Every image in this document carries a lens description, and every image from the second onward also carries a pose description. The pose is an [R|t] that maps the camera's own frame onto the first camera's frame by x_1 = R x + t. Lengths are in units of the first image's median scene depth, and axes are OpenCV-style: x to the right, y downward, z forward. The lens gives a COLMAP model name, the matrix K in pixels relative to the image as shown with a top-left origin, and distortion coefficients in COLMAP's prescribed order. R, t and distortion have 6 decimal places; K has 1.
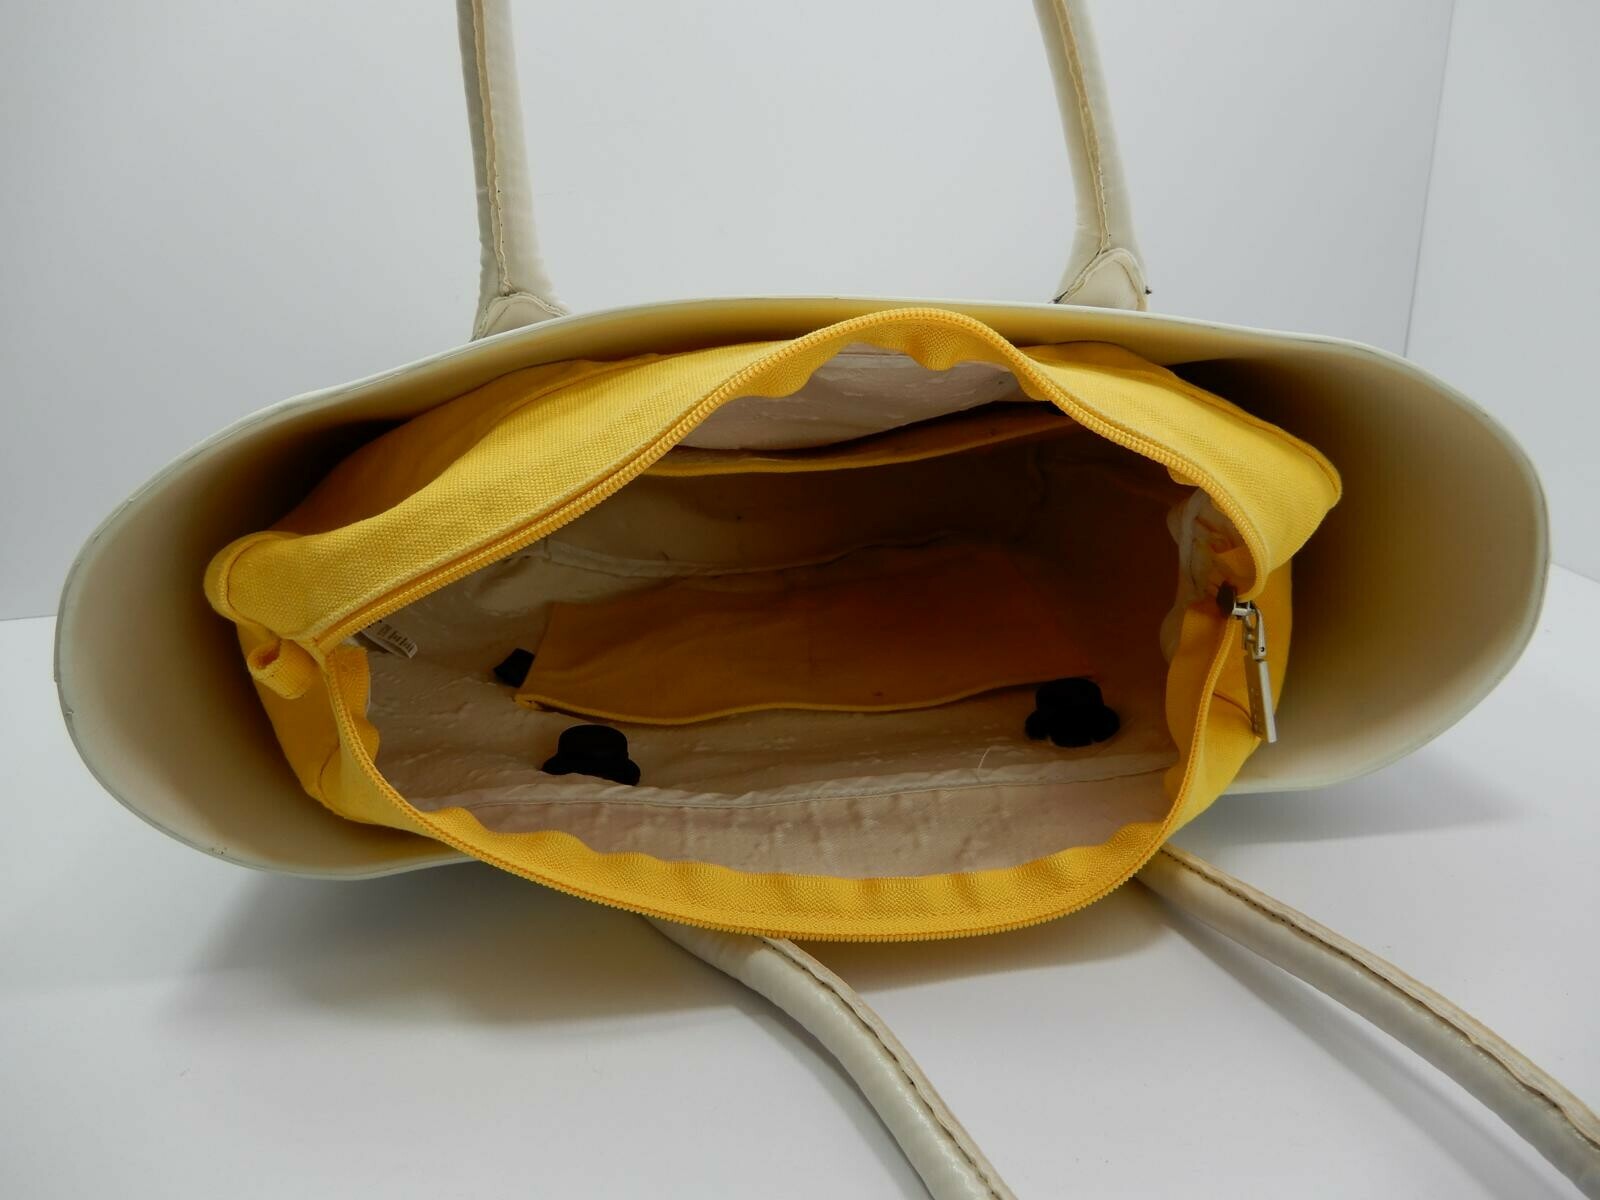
lens RADIAL K [[1122.8, 0, 800.3], [0, 1122.8, 599.3], [0, 0, 1]] dist [0.007200, -0.000938]
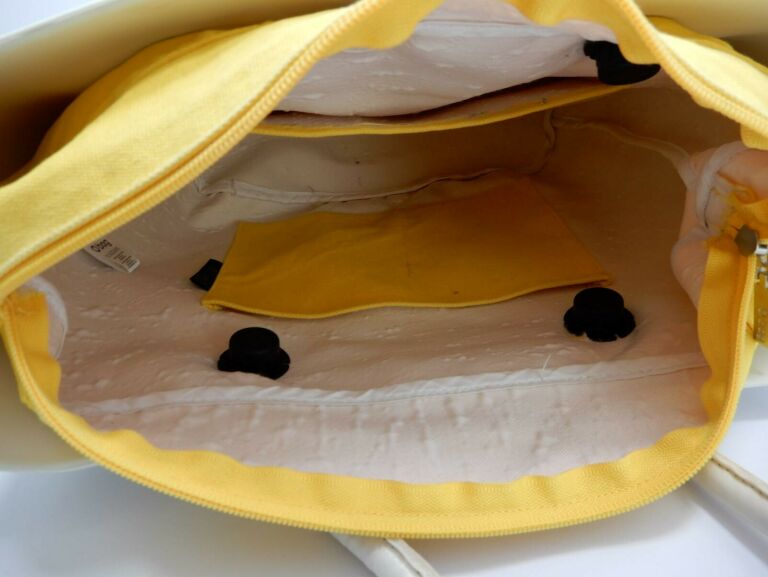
lens RADIAL K [[432.9, 0, 384.7], [0, 432.9, 289.4], [0, 0, 1]] dist [-0.015703, -0.002474]
pose [[0.999989, -0.004620, 0.000430, -0.025971], [0.004387, 0.971562, 0.236743, -0.061230], [-0.001512, -0.236739, 0.971572, 0.517410]]
